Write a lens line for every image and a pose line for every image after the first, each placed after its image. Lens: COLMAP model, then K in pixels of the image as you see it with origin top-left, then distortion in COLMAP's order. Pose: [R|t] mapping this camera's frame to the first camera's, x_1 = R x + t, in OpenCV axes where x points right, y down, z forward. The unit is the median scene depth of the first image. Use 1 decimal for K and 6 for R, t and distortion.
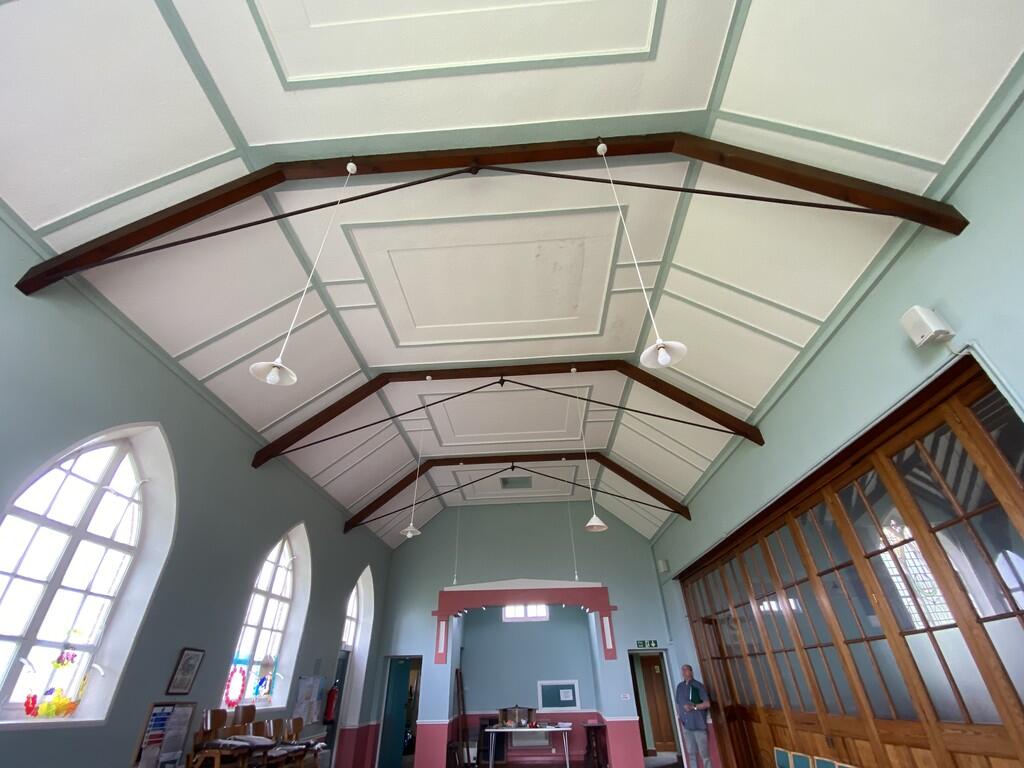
lens RADIAL K [[433.1, 0, 508.4], [0, 433.1, 380.3], [0, 0, 1]] dist [0.002011, -0.000013]
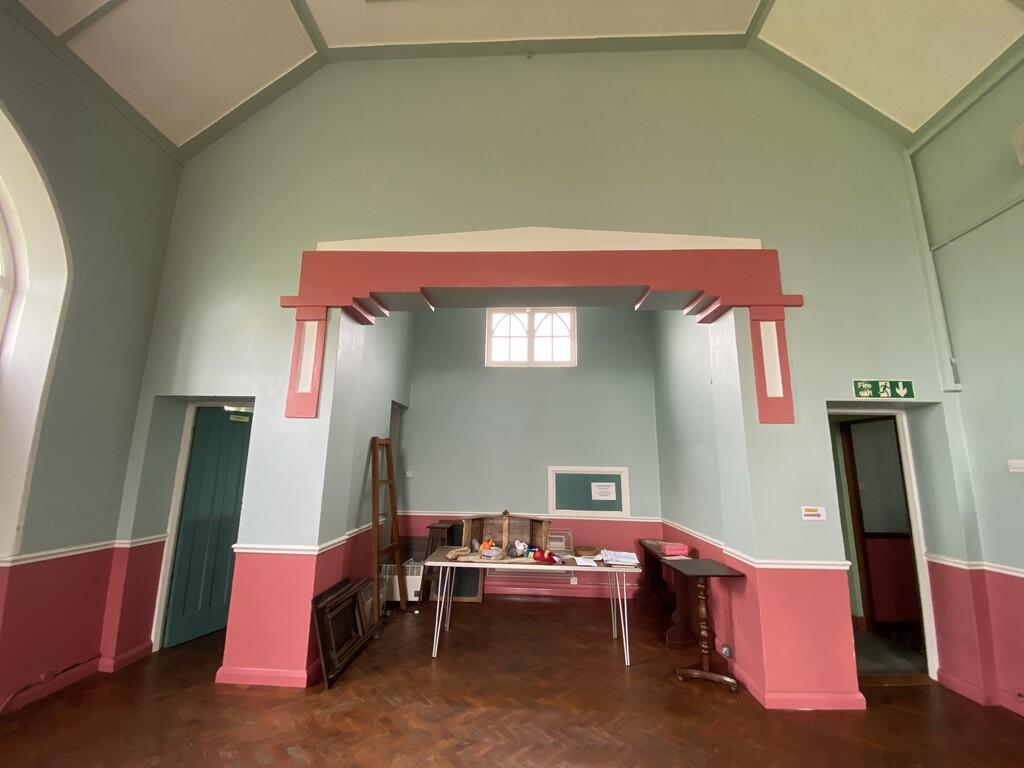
lens RADIAL K [[433.1, 0, 511.9], [0, 433.1, 384.9], [0, 0, 1]] dist [0.002011, -0.000013]
pose [[0.999159, 0.037717, 0.016070, 0.013464], [-0.040991, 0.911921, 0.408312, 0.453090], [0.000745, -0.408628, 0.912701, 0.651147]]
